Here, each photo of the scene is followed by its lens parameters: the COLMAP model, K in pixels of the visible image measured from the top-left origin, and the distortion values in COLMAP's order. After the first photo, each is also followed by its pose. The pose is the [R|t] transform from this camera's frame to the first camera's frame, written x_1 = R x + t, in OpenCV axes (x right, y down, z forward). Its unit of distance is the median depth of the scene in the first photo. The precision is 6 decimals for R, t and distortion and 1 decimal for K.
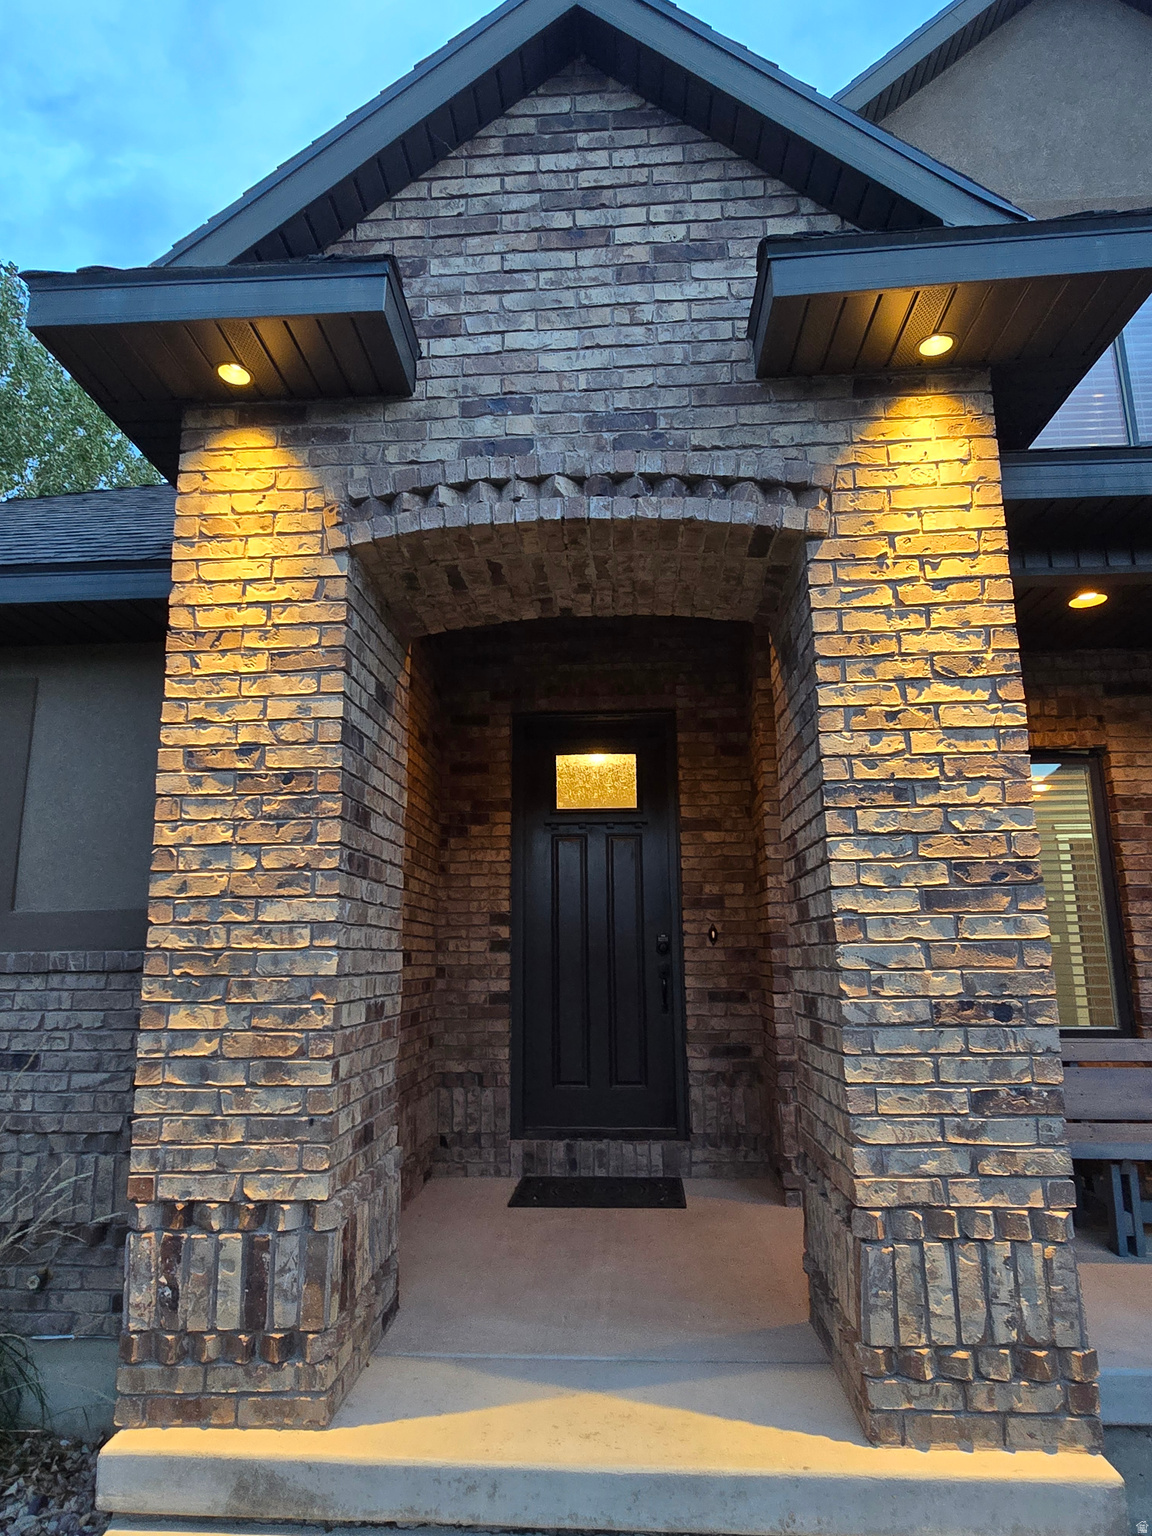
lens RADIAL K [[925.5, 0, 576.0], [0, 925.5, 768.0], [0, 0, 1]] dist [0.000532, -0.003214]
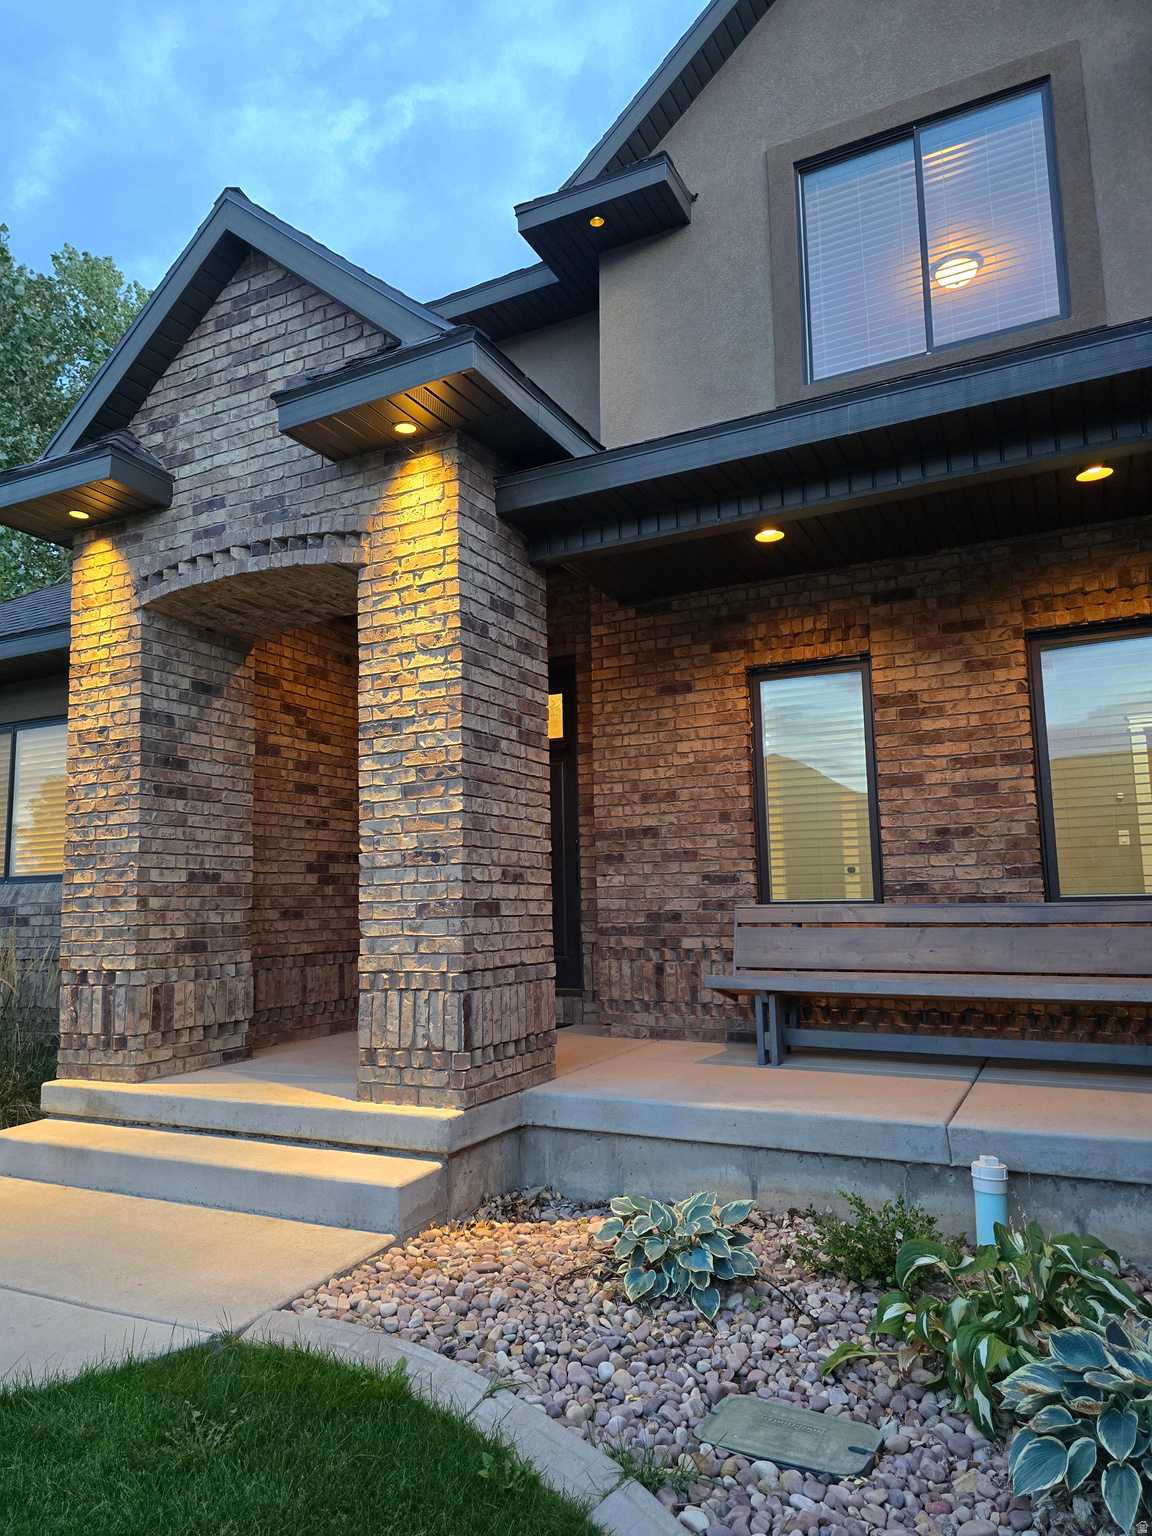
lens RADIAL K [[1018.7, 0, 578.4], [0, 1018.7, 777.0], [0, 0, 1]] dist [0.109754, -0.161316]
pose [[0.918426, -0.061586, -0.390769, 1.282398], [0.092347, 0.993893, 0.060406, 0.034508], [0.384662, -0.091565, 0.918505, -0.495888]]
